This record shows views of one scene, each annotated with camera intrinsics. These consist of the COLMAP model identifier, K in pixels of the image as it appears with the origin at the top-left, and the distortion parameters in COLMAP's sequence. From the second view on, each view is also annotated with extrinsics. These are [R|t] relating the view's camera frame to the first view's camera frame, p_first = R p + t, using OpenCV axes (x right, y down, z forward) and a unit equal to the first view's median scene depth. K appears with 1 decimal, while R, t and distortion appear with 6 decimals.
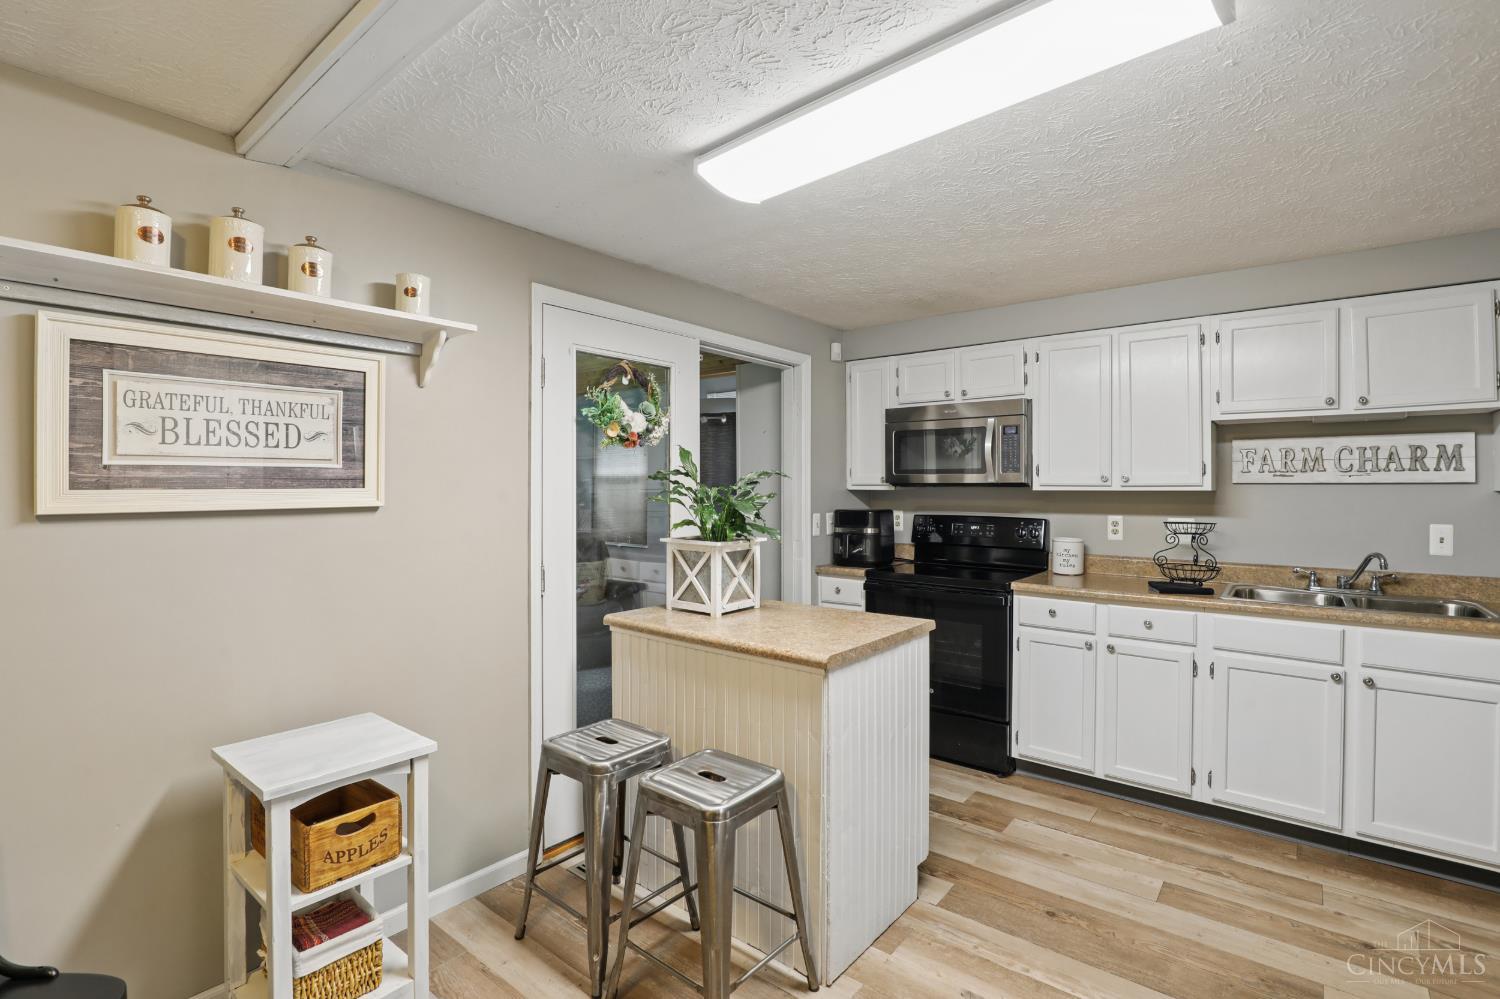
lens RADIAL K [[693.1, 0, 746.6], [0, 693.1, 484.9], [0, 0, 1]] dist [-0.036554, 0.007271]
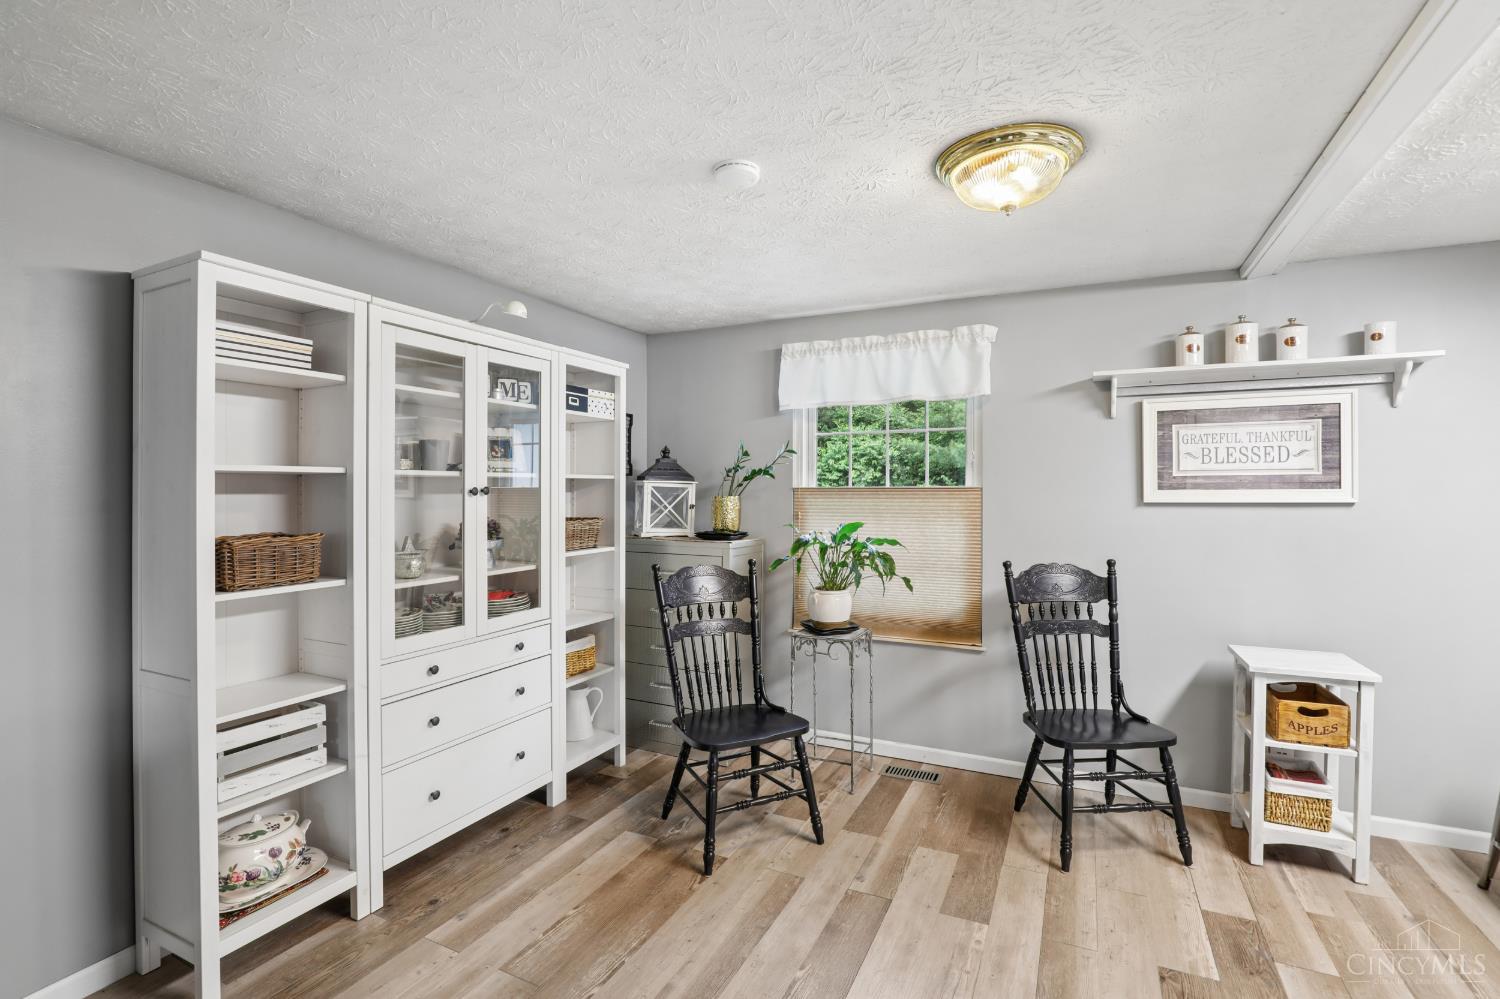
lens RADIAL K [[693.1, 0, 748.5], [0, 693.1, 488.1], [0, 0, 1]] dist [-0.036554, 0.007271]
pose [[0.232789, -0.002705, -0.972524, 0.367586], [0.005089, 0.999986, -0.001563, -0.000444], [0.972514, -0.004585, 0.232799, -0.350007]]
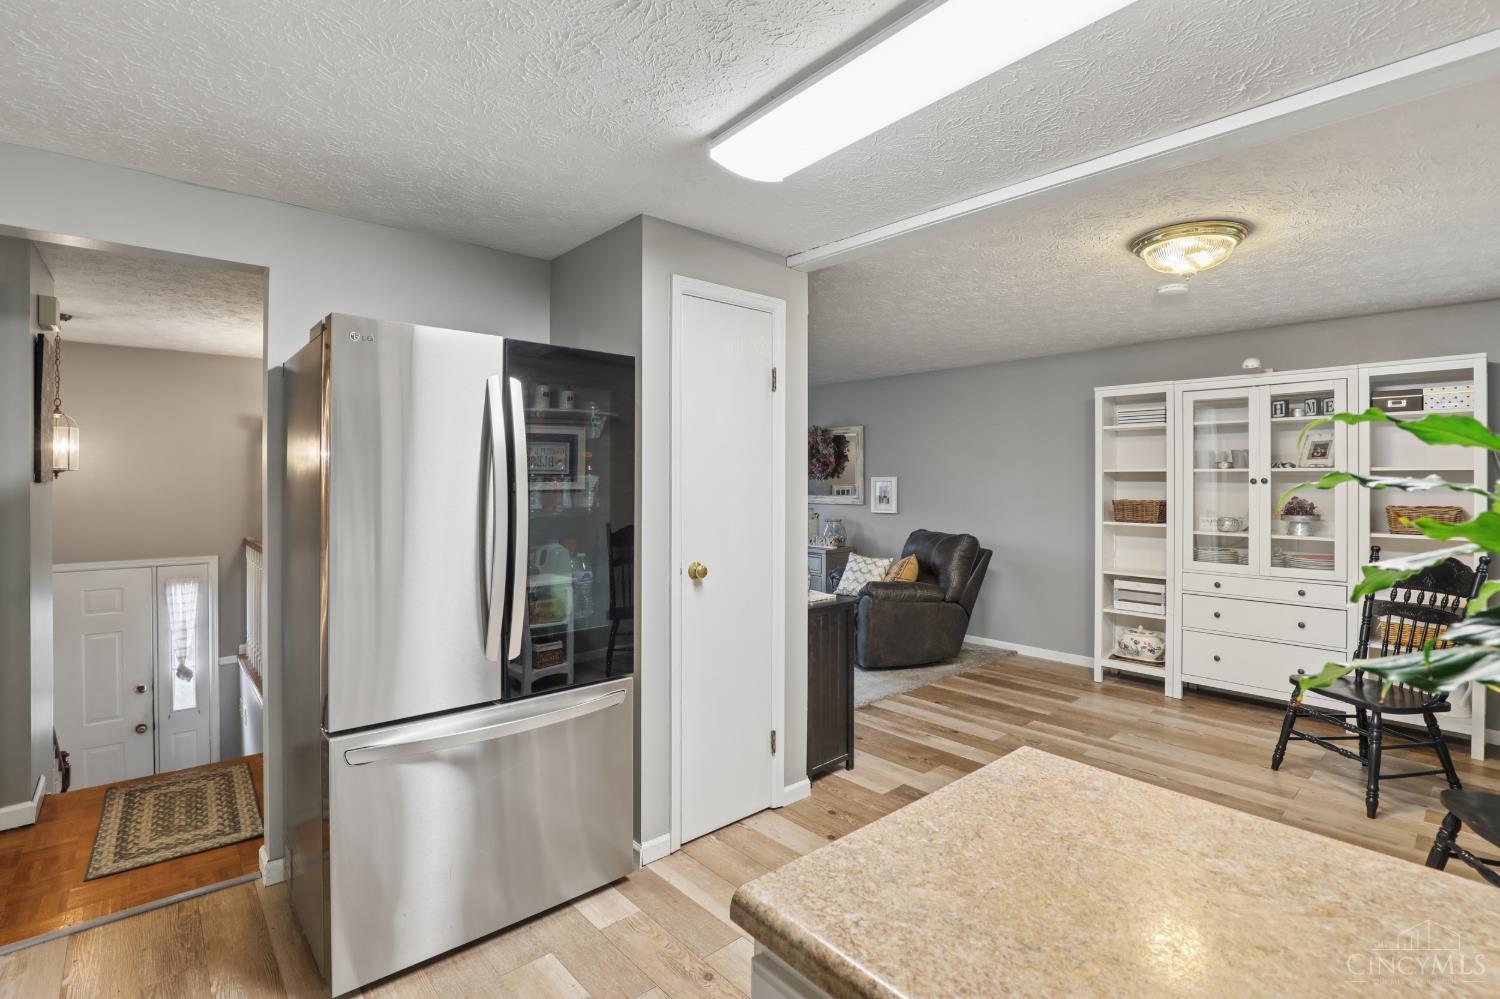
lens RADIAL K [[693.1, 0, 746.3], [0, 693.1, 480.6], [0, 0, 1]] dist [-0.036554, 0.007271]
pose [[-0.987343, -0.002084, 0.158585, 0.194246], [-0.002361, 0.999996, -0.001559, 0.004252], [-0.158581, -0.001914, -0.987344, 1.188972]]
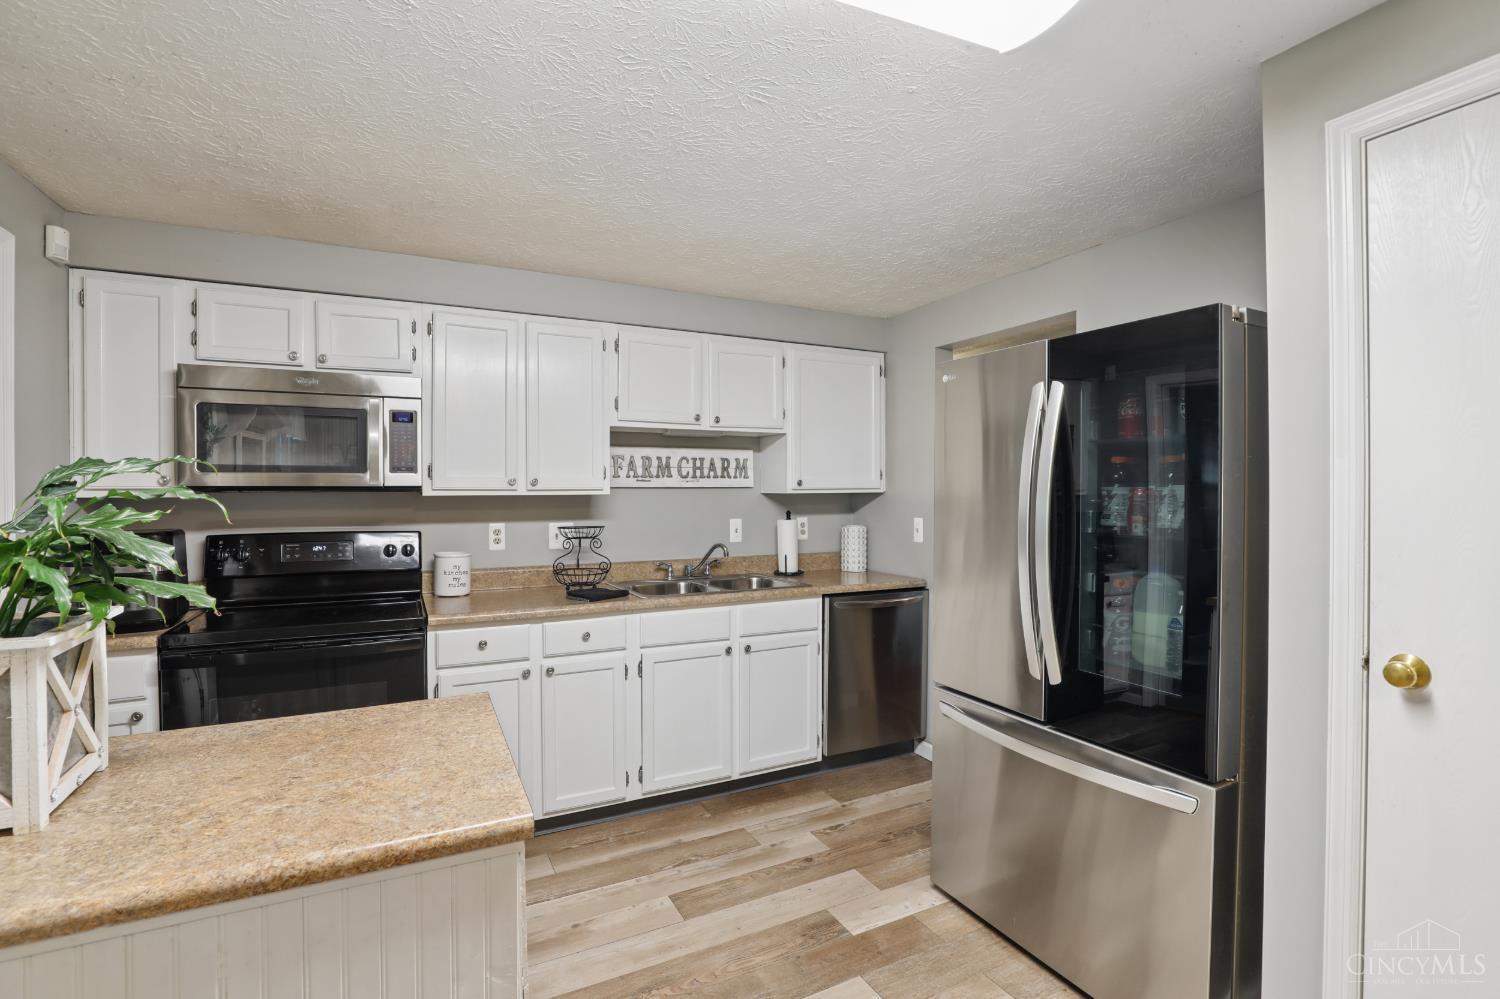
lens RADIAL K [[693.1, 0, 753.3], [0, 693.1, 493.7], [0, 0, 1]] dist [-0.036554, 0.007271]
pose [[0.398063, -0.006177, 0.917337, -0.212499], [0.000871, 0.999979, 0.006356, 0.001400], [-0.917358, -0.001731, 0.398060, 0.451602]]
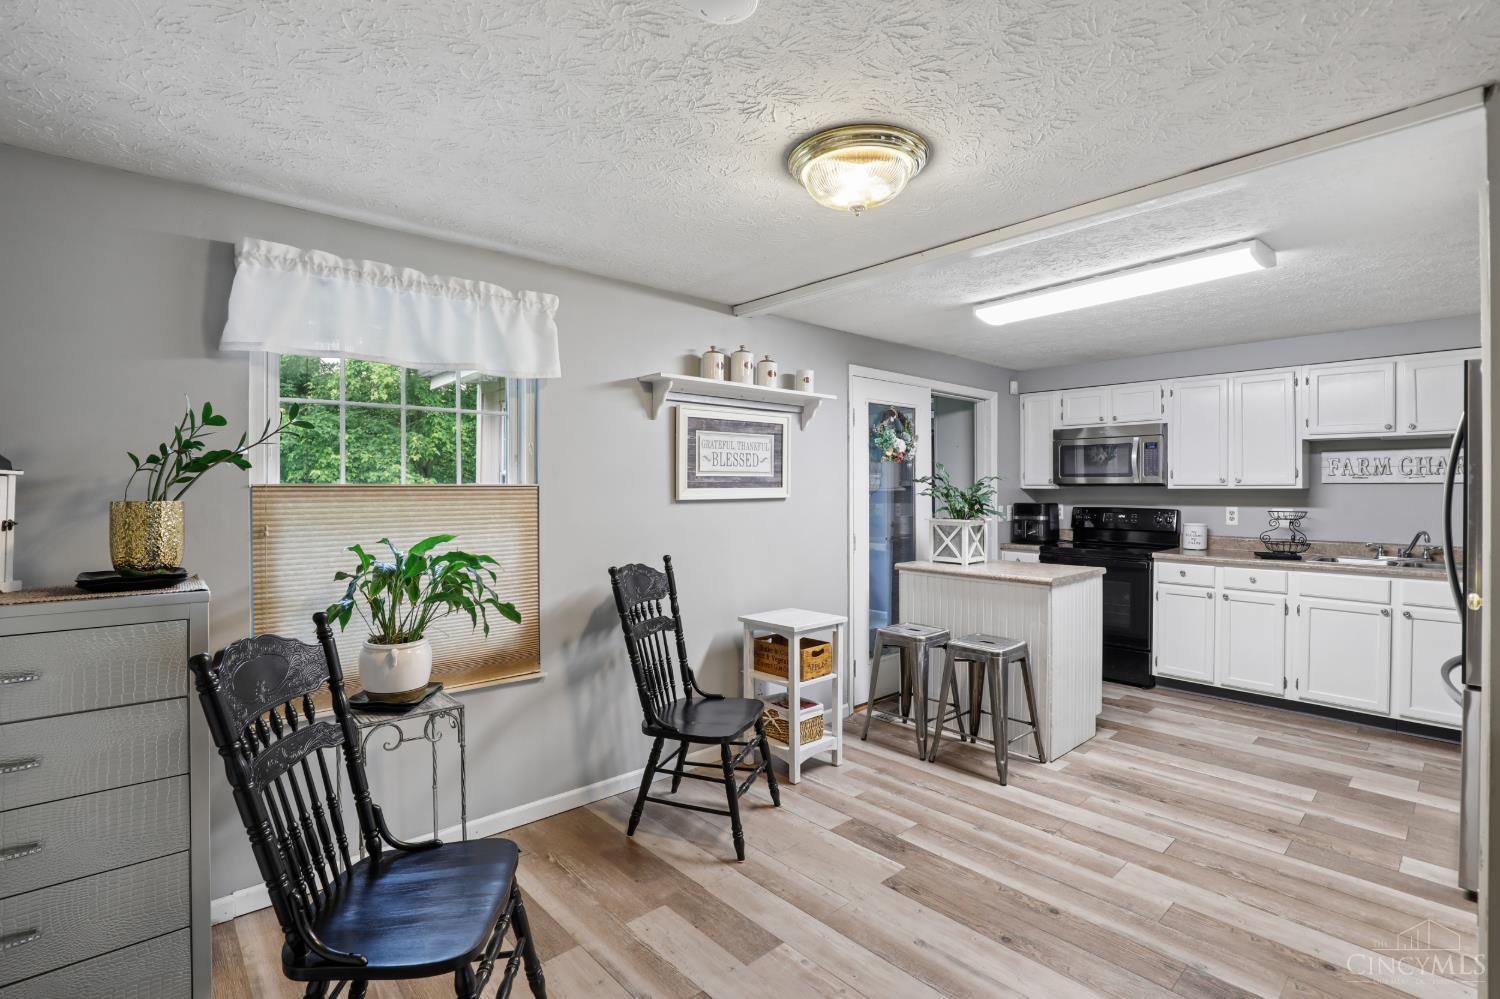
lens RADIAL K [[693.1, 0, 746.6], [0, 693.1, 489.6], [0, 0, 1]] dist [-0.036554, 0.007271]
pose [[0.988703, -0.001491, -0.149882, -0.293607], [0.002387, 0.999980, 0.005798, -0.000463], [0.149871, -0.006090, 0.988687, -0.663169]]
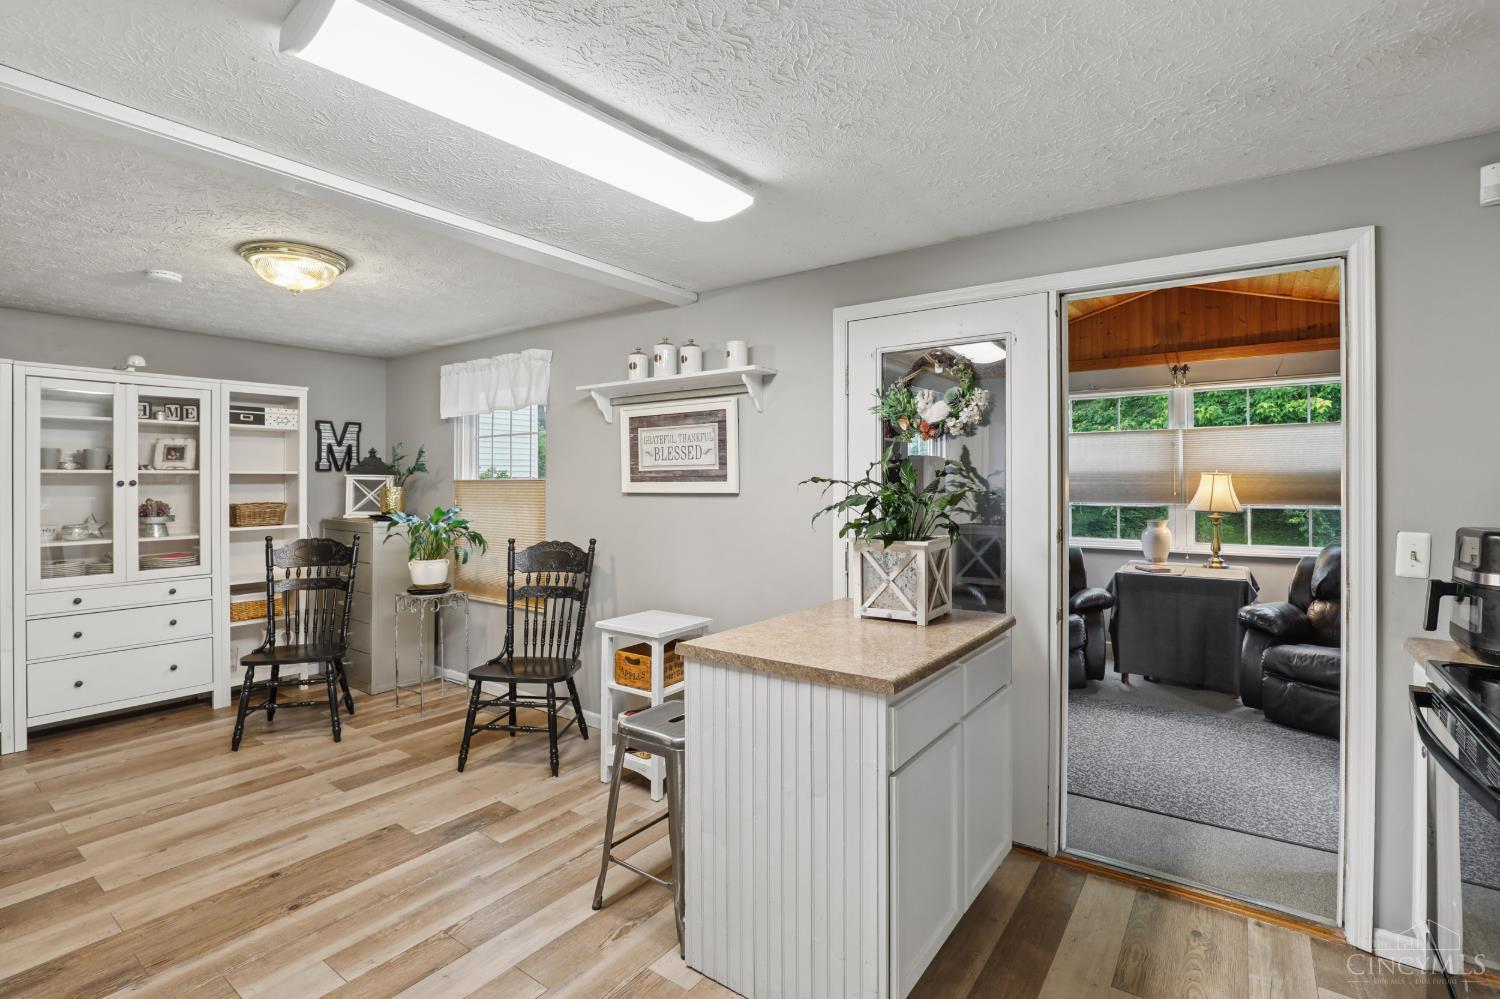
lens RADIAL K [[693.1, 0, 751.2], [0, 693.1, 480.3], [0, 0, 1]] dist [-0.036554, 0.007271]
pose [[0.064760, 0.000331, -0.997901, 0.834212], [0.006166, 0.999981, 0.000732, 0.000807], [0.997882, -0.006201, 0.064756, 0.746098]]
